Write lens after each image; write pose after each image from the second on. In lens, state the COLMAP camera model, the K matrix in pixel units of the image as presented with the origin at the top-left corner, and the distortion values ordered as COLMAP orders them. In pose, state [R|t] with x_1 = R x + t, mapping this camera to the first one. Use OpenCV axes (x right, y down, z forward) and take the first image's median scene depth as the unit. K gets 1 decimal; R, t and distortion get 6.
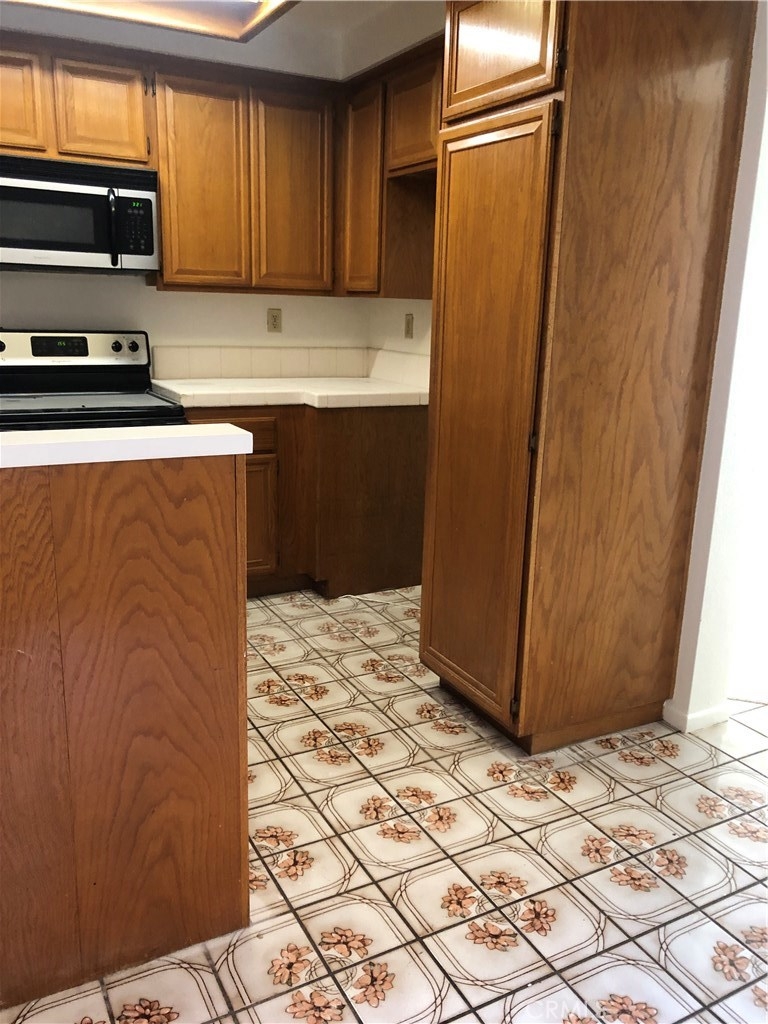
lens RADIAL K [[822.3, 0, 383.2], [0, 822.3, 508.4], [0, 0, 1]] dist [0.046544, -0.053478]
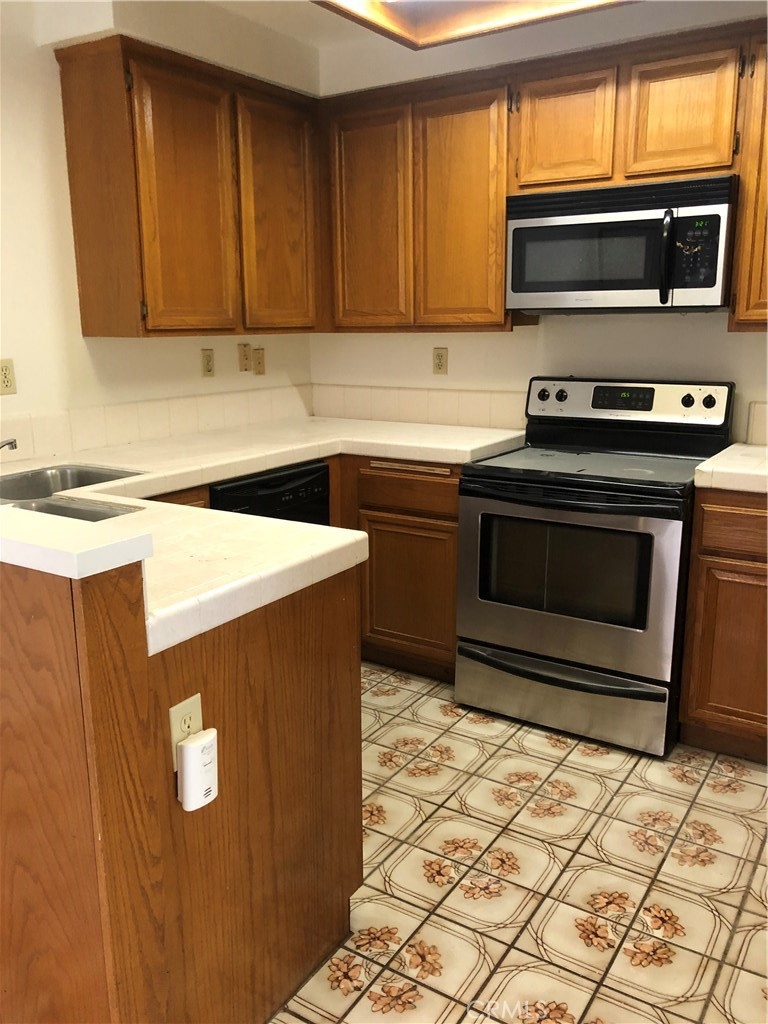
lens RADIAL K [[822.3, 0, 383.2], [0, 822.3, 508.4], [0, 0, 1]] dist [0.046544, -0.053478]
pose [[0.492960, 0.159156, -0.855371, 0.270698], [-0.189177, 0.979213, 0.073173, -0.106786], [0.849236, 0.125745, 0.512822, 0.386126]]
